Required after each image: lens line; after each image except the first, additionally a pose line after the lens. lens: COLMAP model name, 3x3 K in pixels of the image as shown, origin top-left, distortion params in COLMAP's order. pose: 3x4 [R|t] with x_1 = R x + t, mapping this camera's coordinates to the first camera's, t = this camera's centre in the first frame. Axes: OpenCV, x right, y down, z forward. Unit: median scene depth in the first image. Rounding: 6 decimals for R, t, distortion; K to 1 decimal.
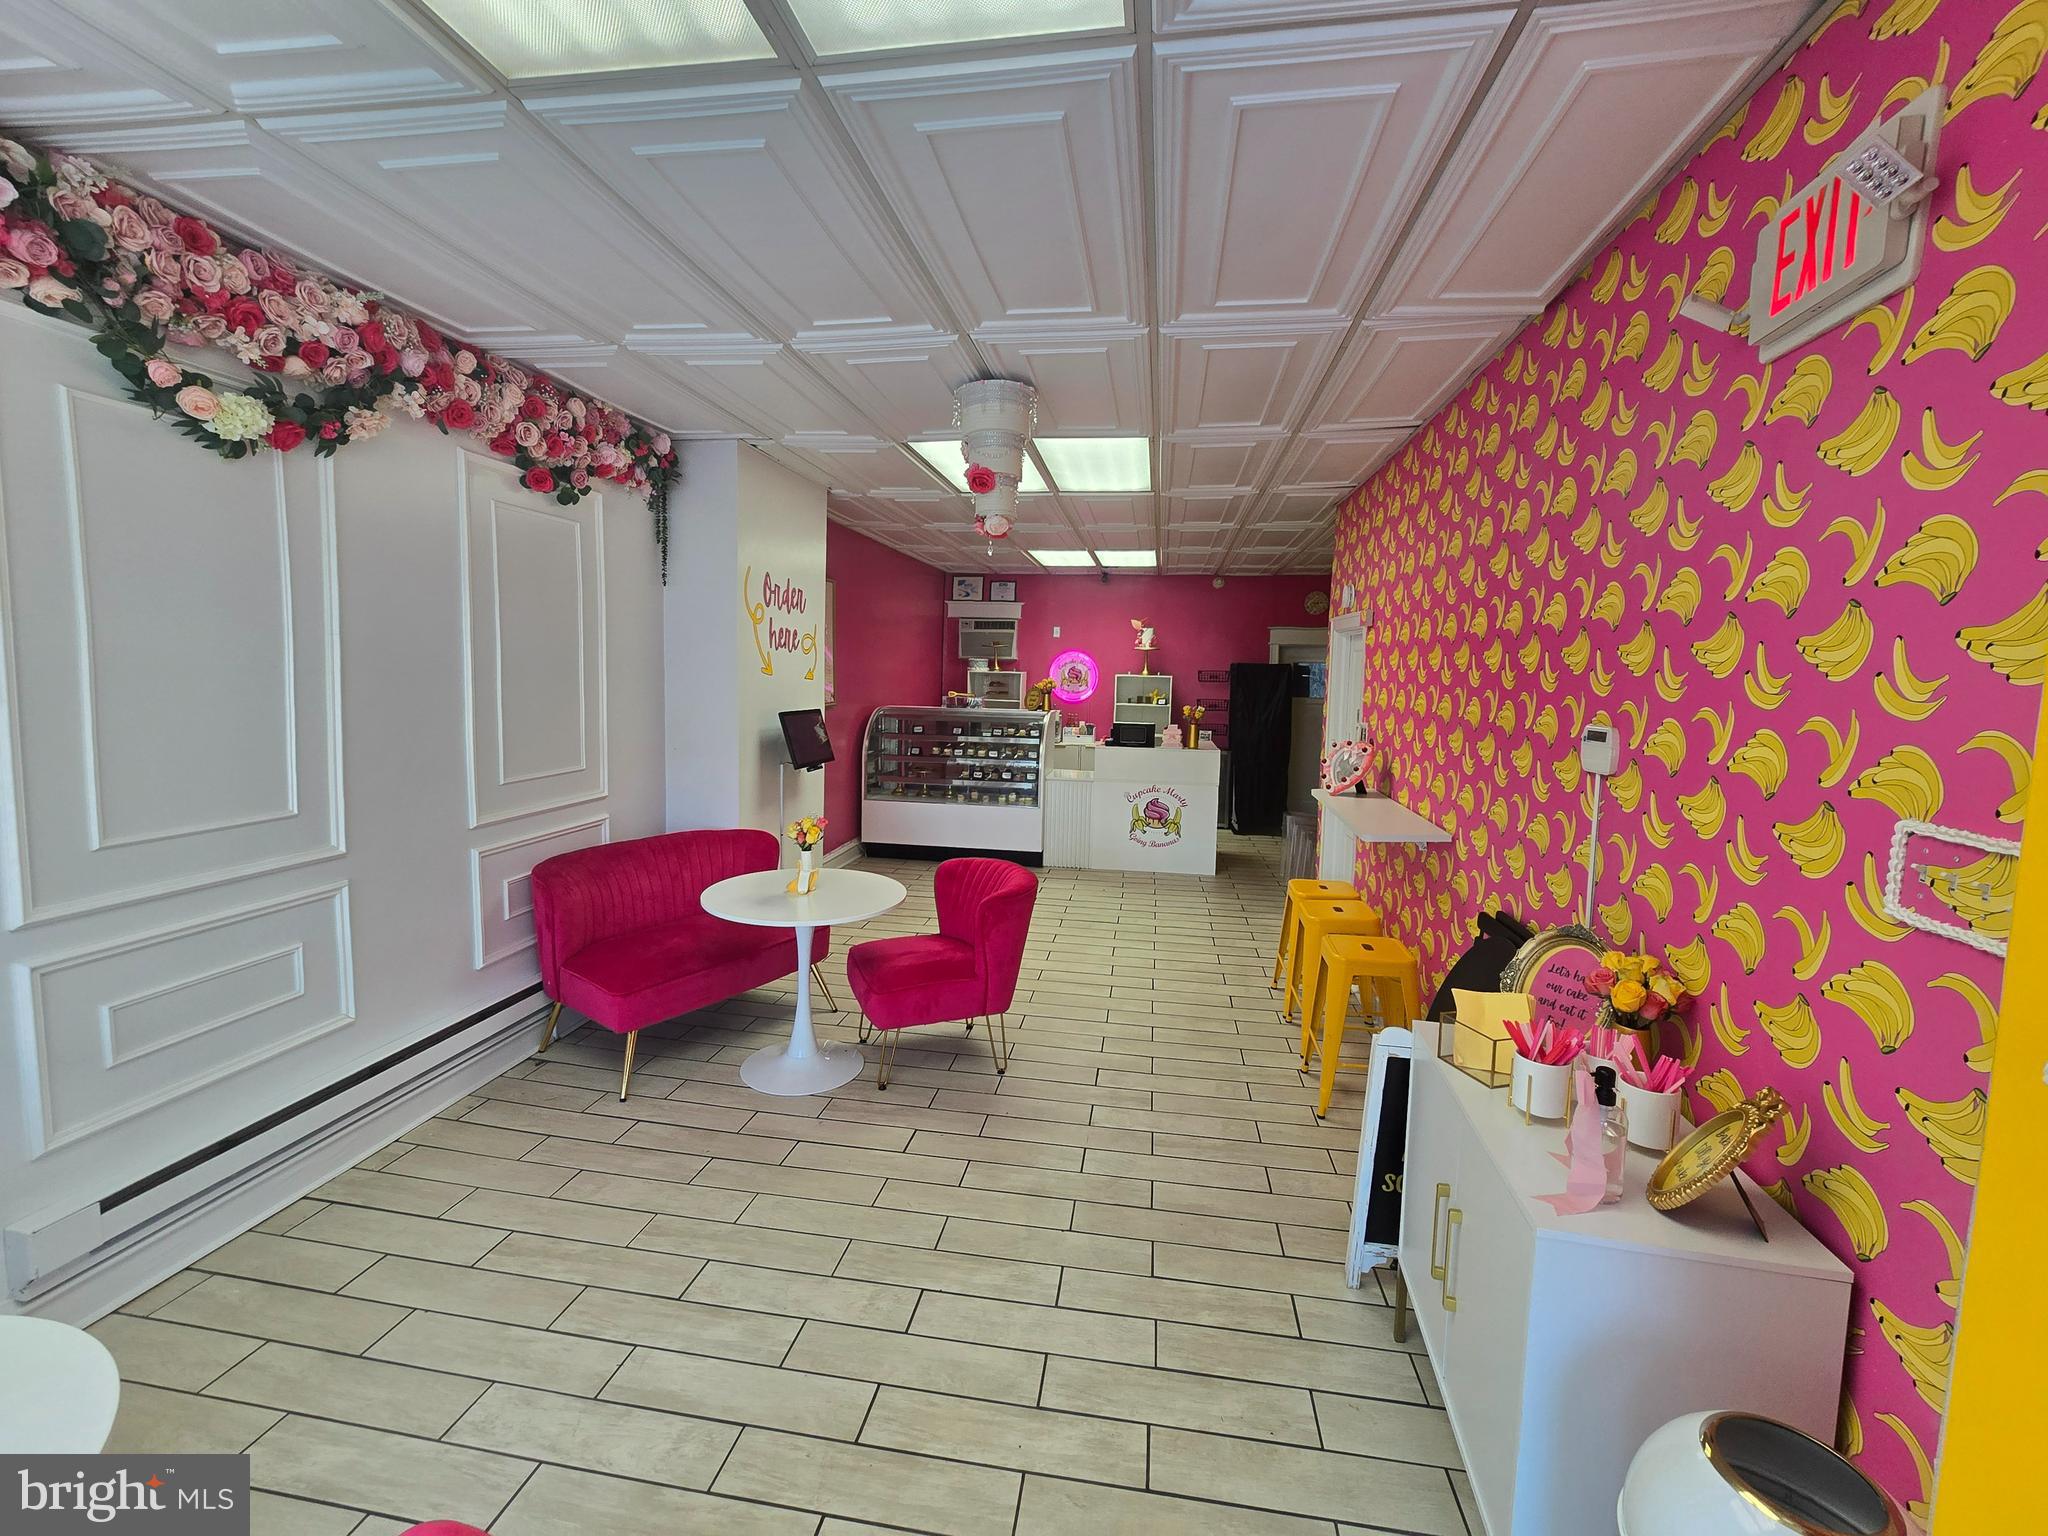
lens RADIAL K [[846.5, 0, 1027.5], [0, 846.5, 745.3], [0, 0, 1]] dist [-0.007398, 0.002591]
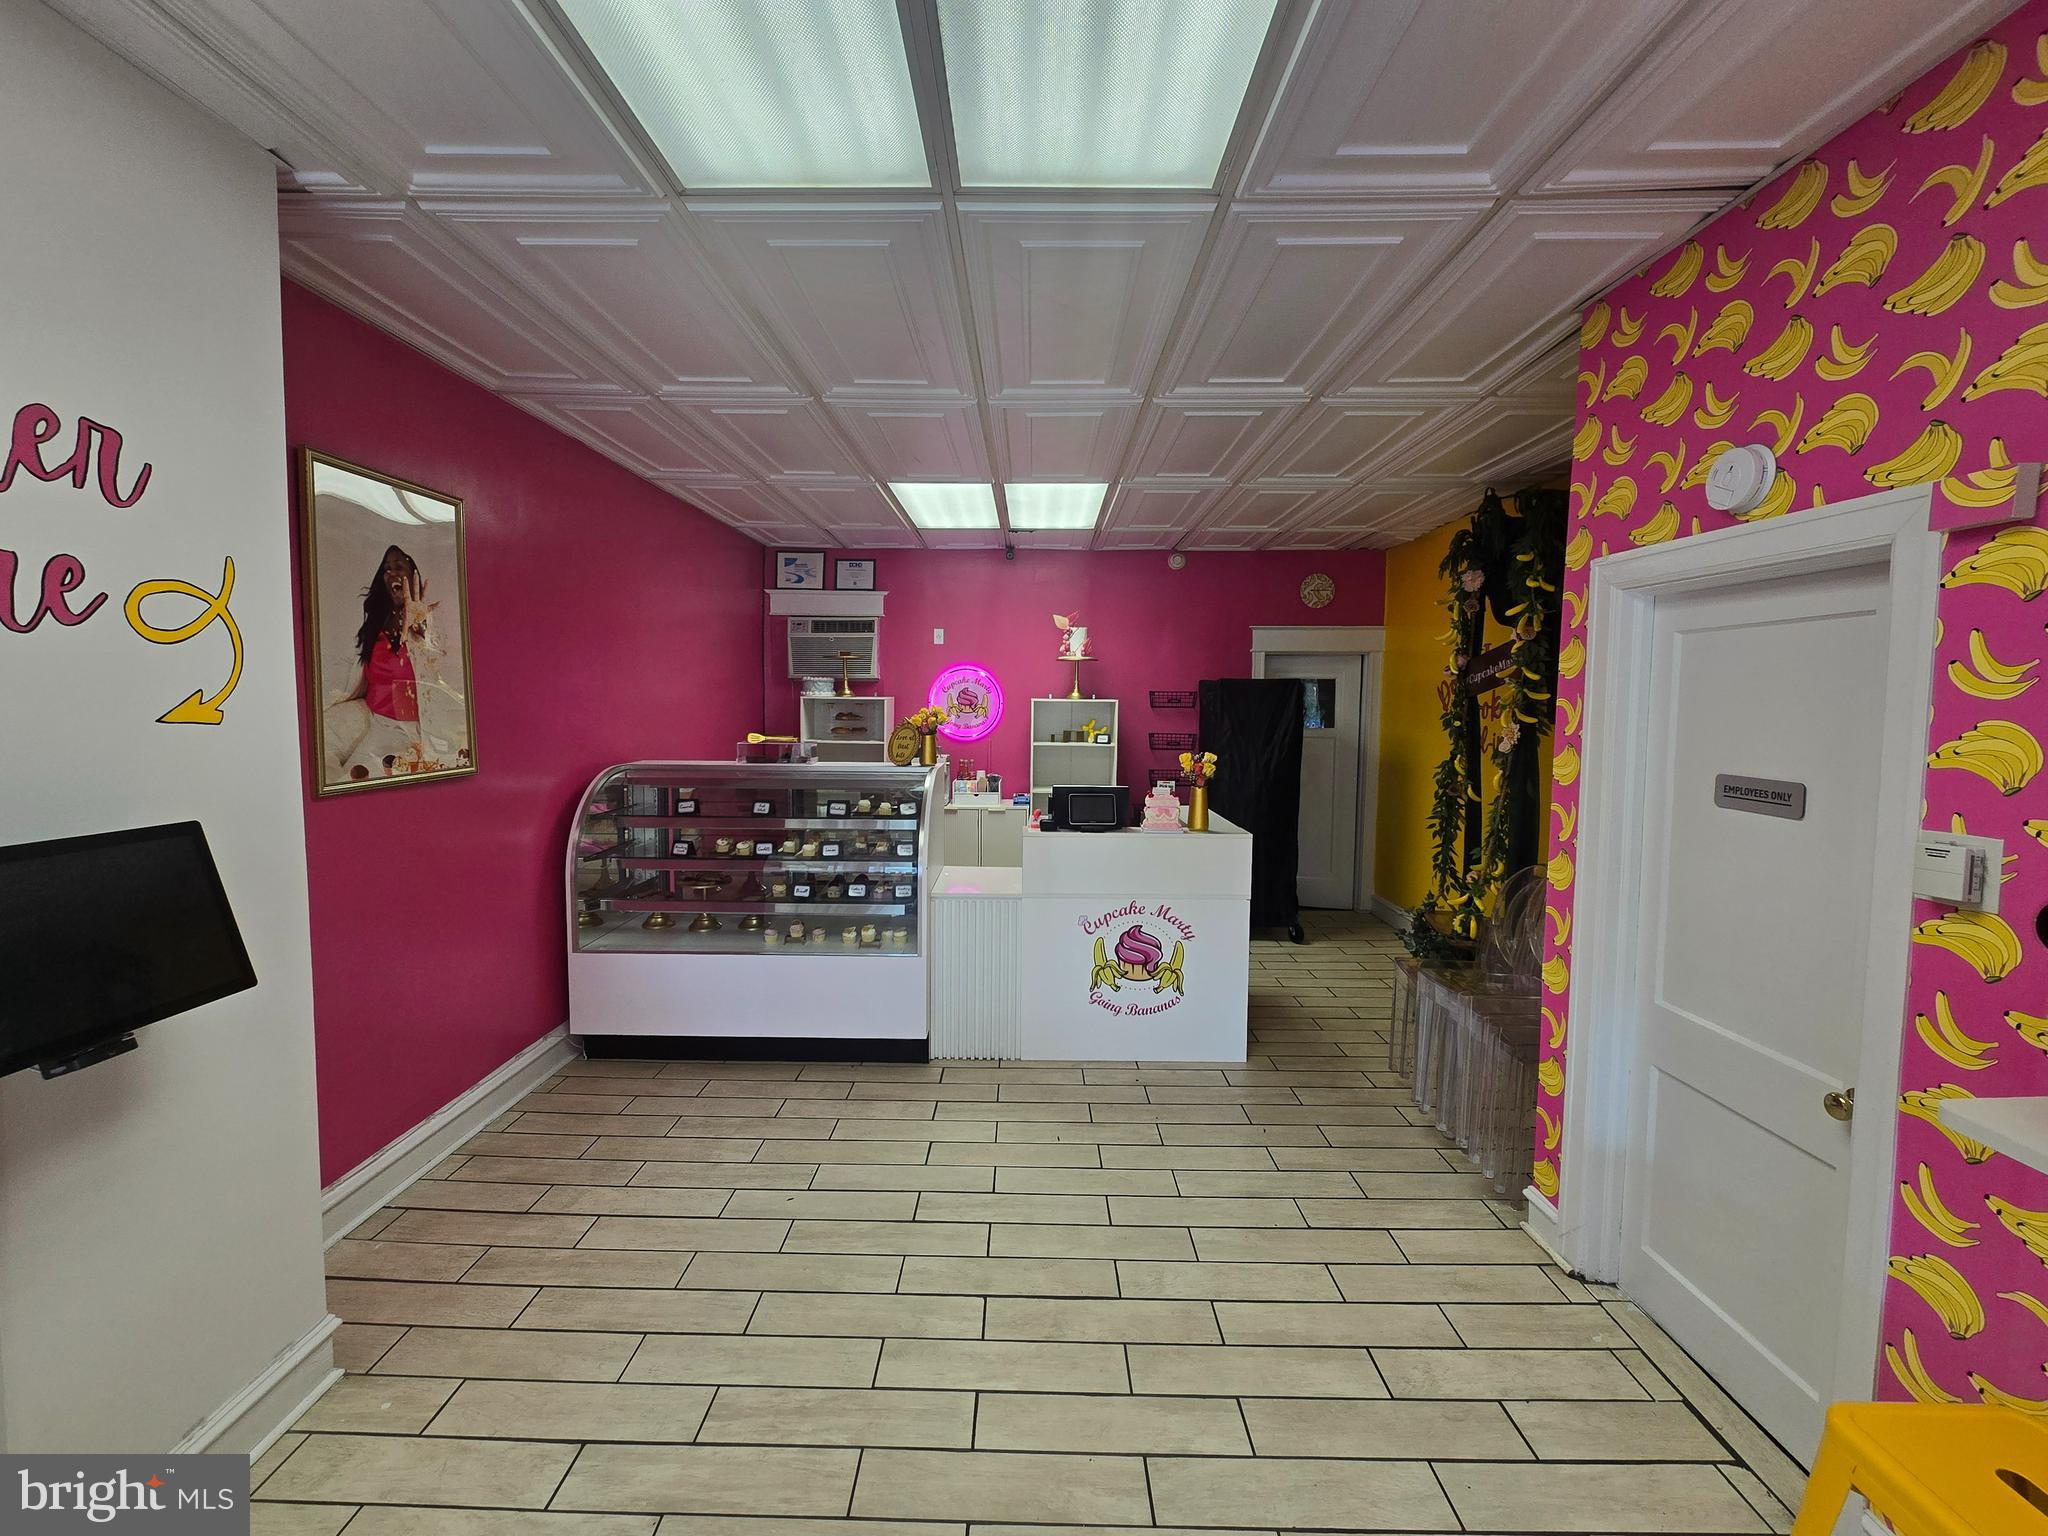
lens RADIAL K [[846.5, 0, 1003.6], [0, 846.5, 775.8], [0, 0, 1]] dist [-0.007398, 0.002591]
pose [[0.992810, -0.026090, 0.116824, 0.006262], [0.025643, 0.999657, 0.005320, -0.035735], [-0.116923, -0.002286, 0.993138, 0.443773]]
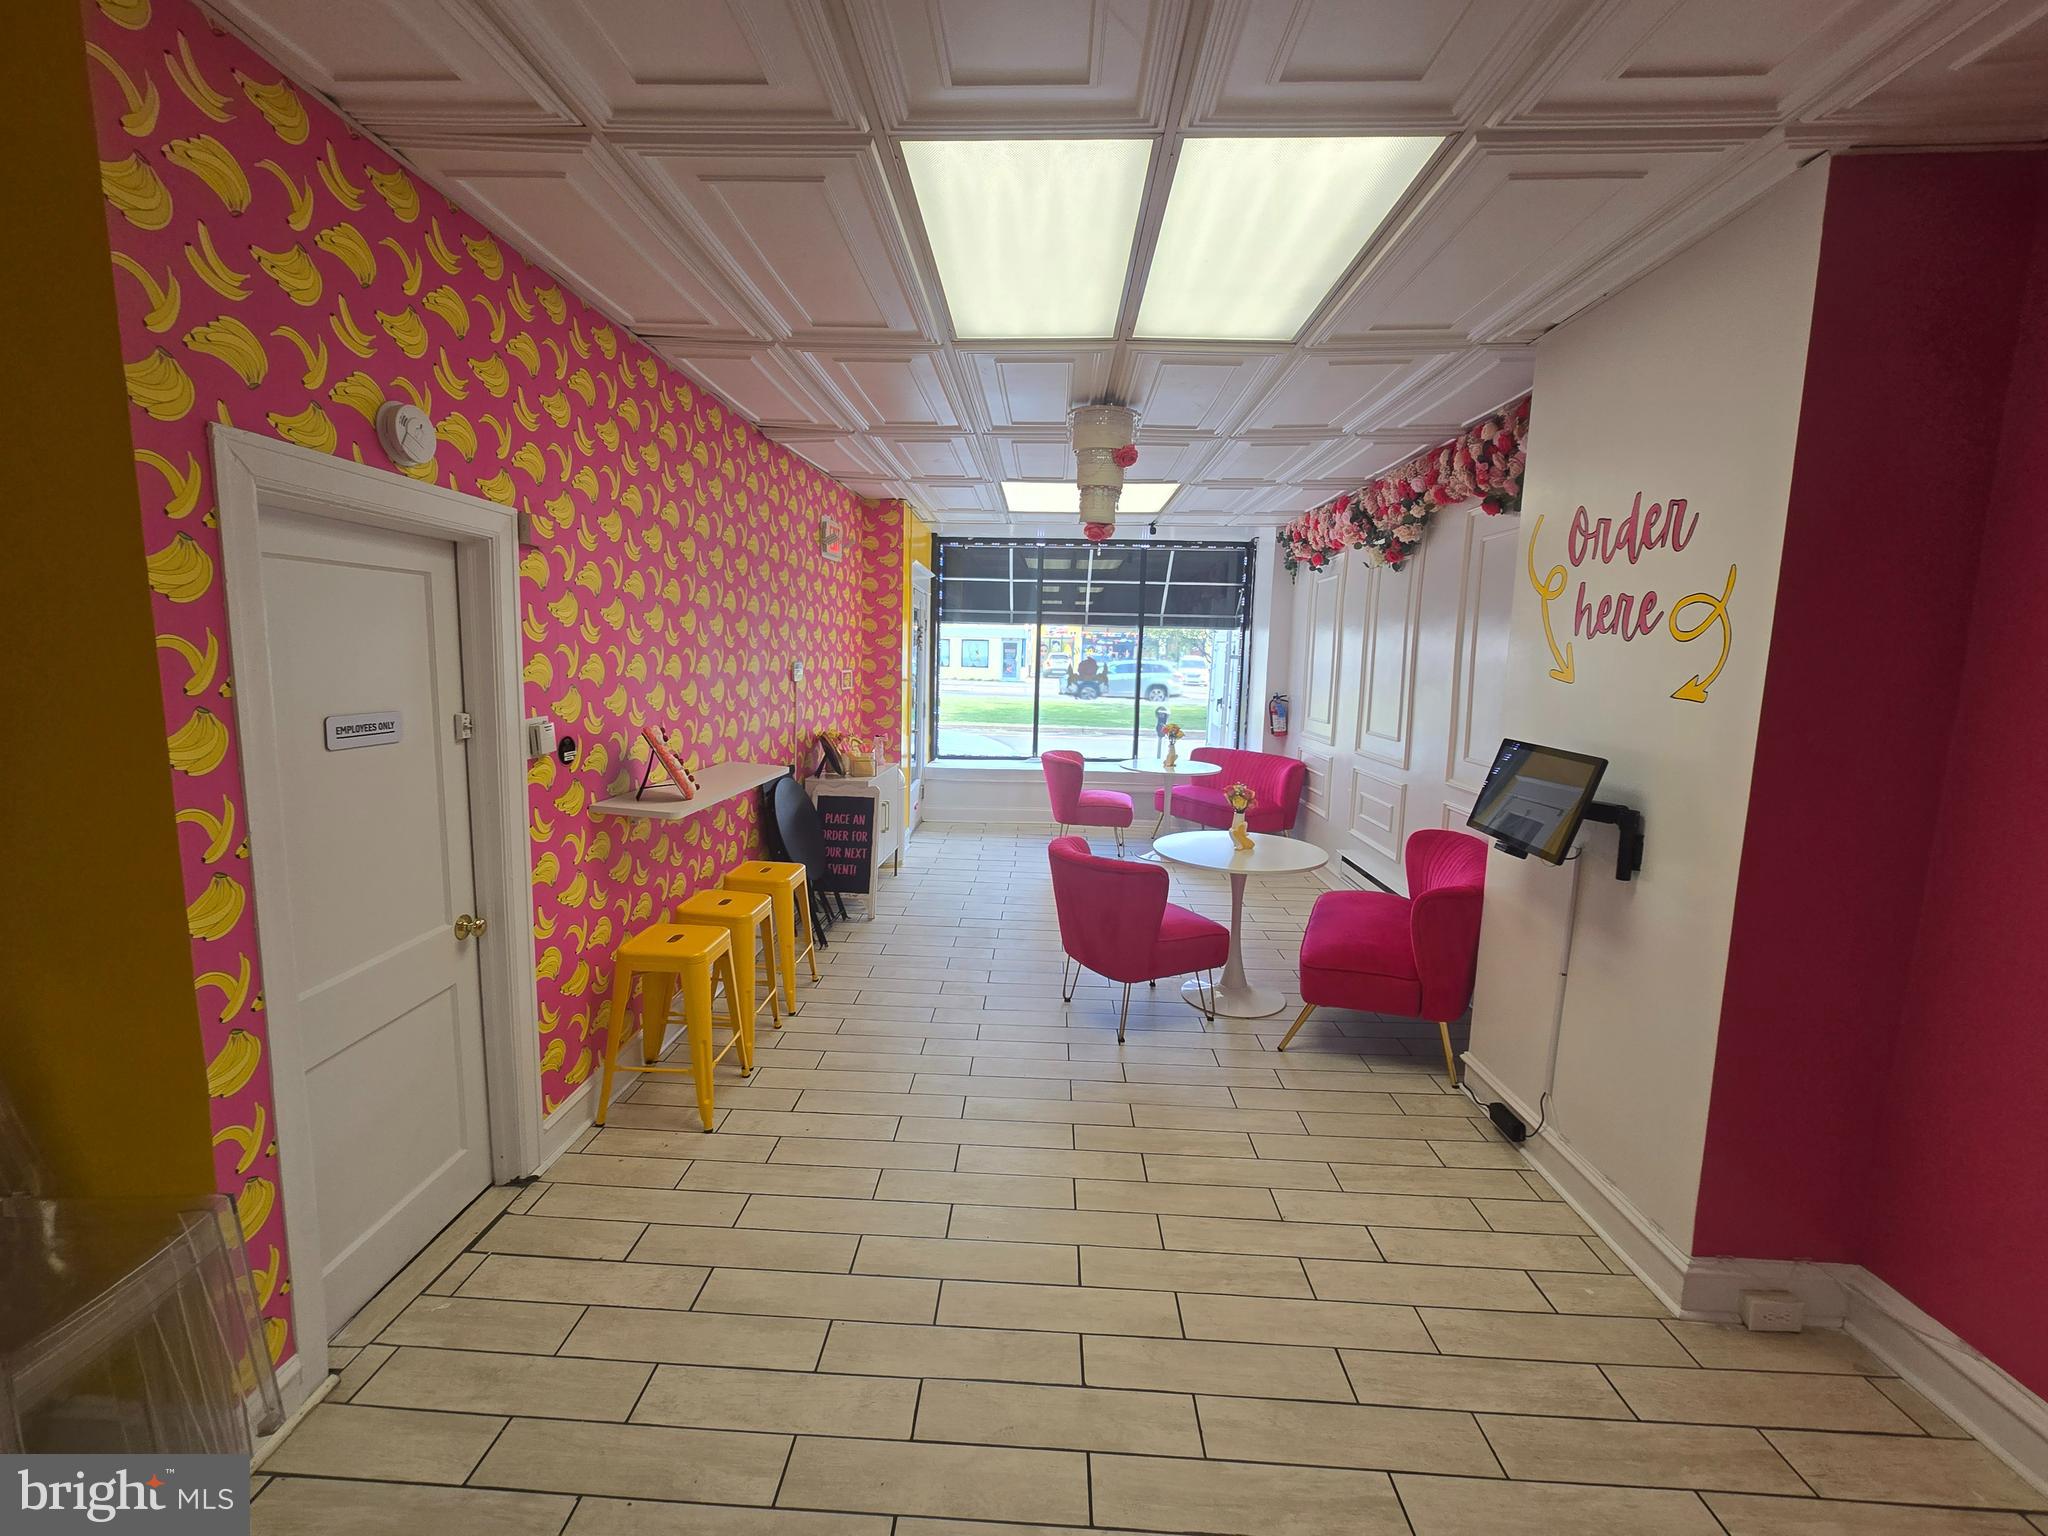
lens RADIAL K [[846.5, 0, 1010.9], [0, 846.5, 757.0], [0, 0, 1]] dist [-0.007398, 0.002591]
pose [[-0.993240, -0.034504, -0.110829, 0.087523], [-0.057702, 0.975236, 0.213506, -0.083257], [0.100717, 0.218458, -0.970635, 0.950314]]
